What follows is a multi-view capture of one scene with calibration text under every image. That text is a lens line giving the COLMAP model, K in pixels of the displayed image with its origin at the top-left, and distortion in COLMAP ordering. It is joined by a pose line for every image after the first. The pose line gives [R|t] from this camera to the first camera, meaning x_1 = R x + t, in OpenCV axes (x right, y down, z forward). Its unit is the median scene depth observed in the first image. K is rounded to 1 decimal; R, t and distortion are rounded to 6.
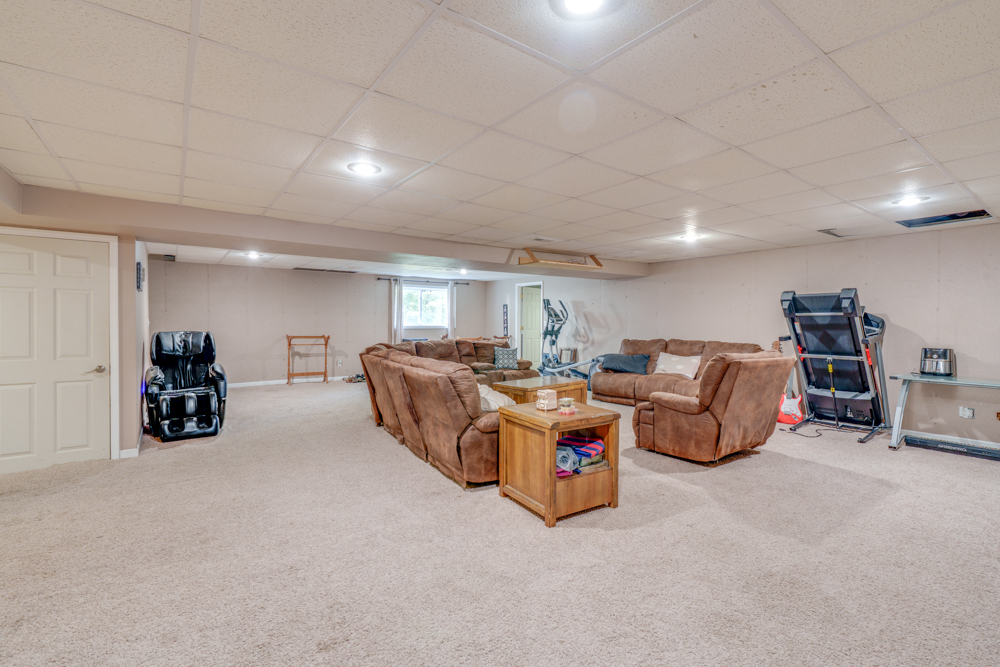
lens RADIAL K [[452.1, 0, 498.8], [0, 452.1, 327.8], [0, 0, 1]] dist [-0.007000, 0.002216]
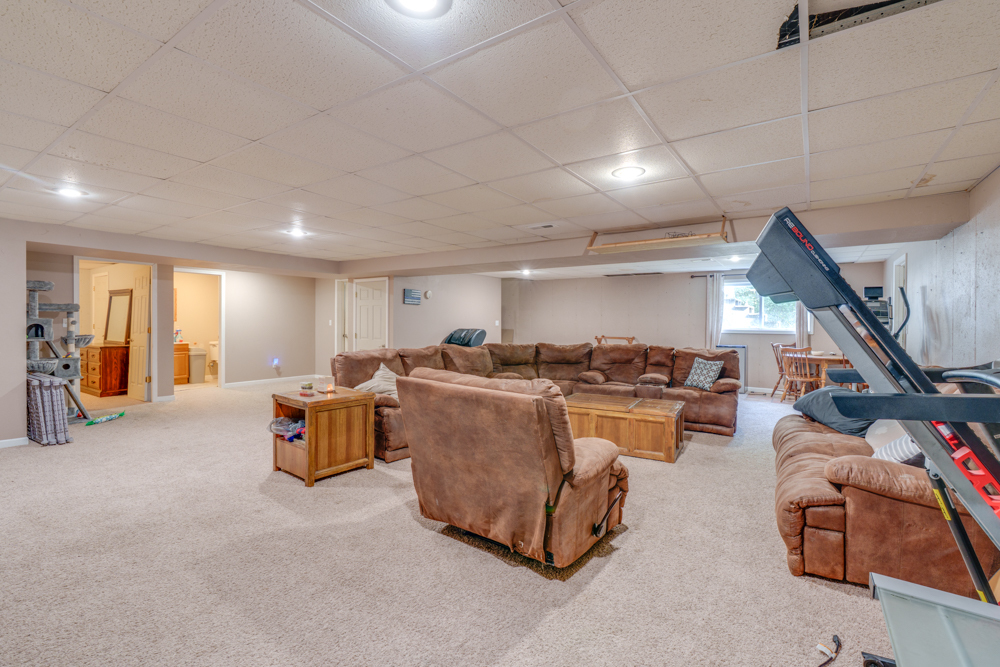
lens RADIAL K [[452.1, 0, 497.6], [0, 452.1, 325.6], [0, 0, 1]] dist [-0.007000, 0.002216]
pose [[0.319029, 0.010451, -0.947687, 0.669217], [-0.023600, 0.999717, 0.003080, -0.006298], [0.947451, 0.021382, 0.319186, 0.496255]]
